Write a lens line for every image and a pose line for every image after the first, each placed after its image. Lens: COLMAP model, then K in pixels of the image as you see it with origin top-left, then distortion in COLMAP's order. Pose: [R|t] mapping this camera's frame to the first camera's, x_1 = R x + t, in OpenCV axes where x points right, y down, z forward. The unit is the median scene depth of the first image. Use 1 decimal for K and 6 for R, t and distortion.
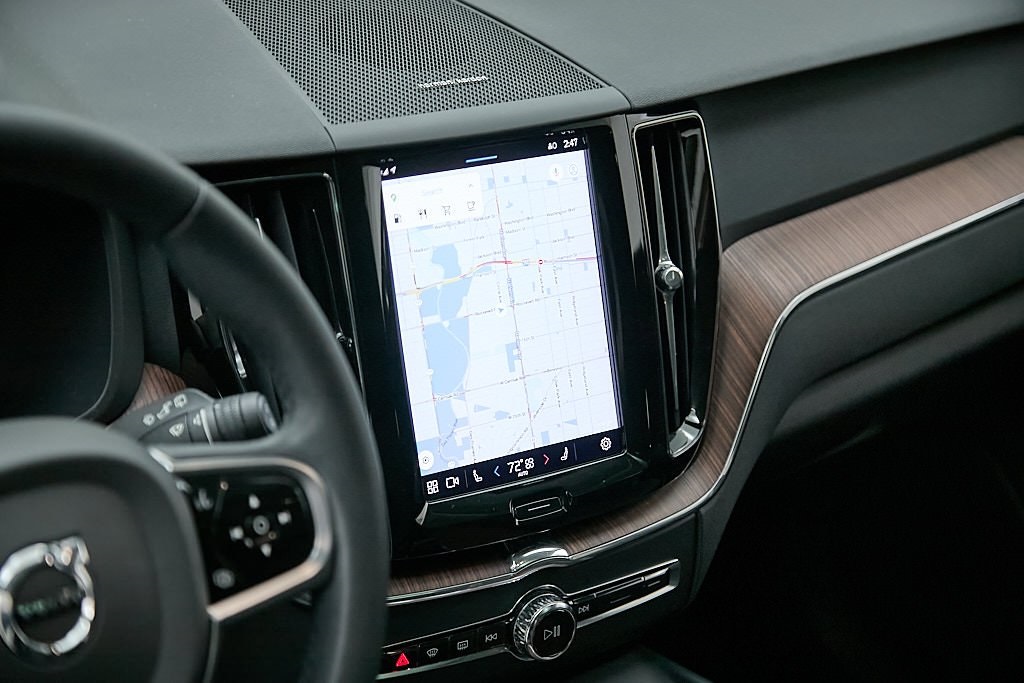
lens RADIAL K [[2203.7, 0, 512.0], [0, 2203.7, 341.5], [0, 0, 1]] dist [-0.070847, -0.034955]
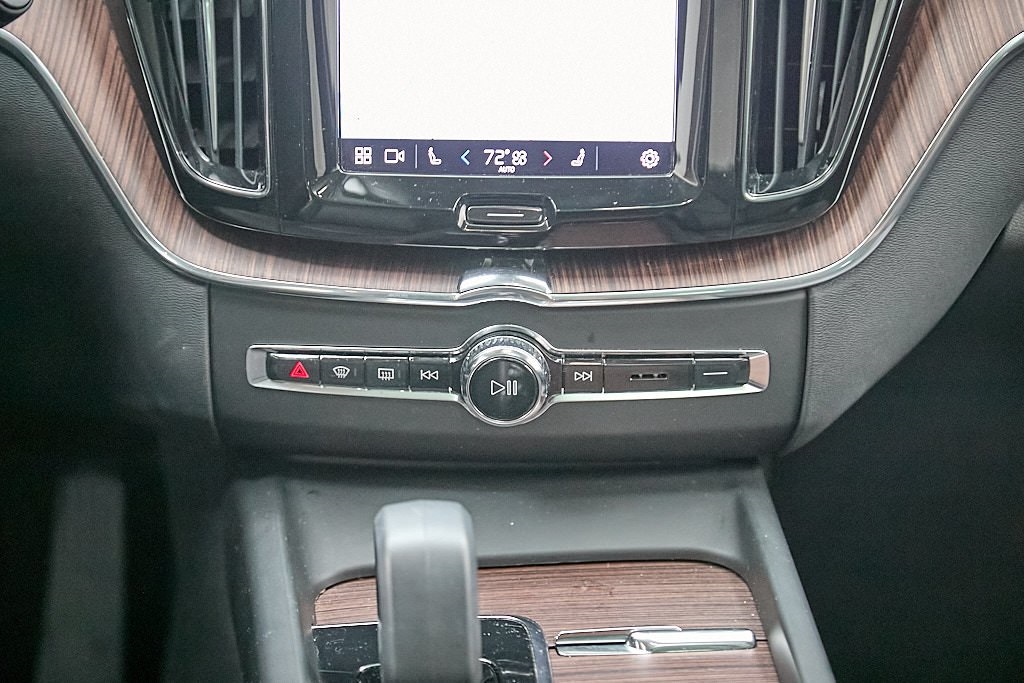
lens RADIAL K [[2670.4, 0, 512.0], [0, 2670.4, 341.5], [0, 0, 1]] dist [-0.012578, -1.126845]
pose [[0.795235, 0.195045, -0.574072, 0.537879], [-0.181439, 0.980009, 0.081625, 0.043050], [0.578516, 0.039248, 0.814726, 0.267656]]
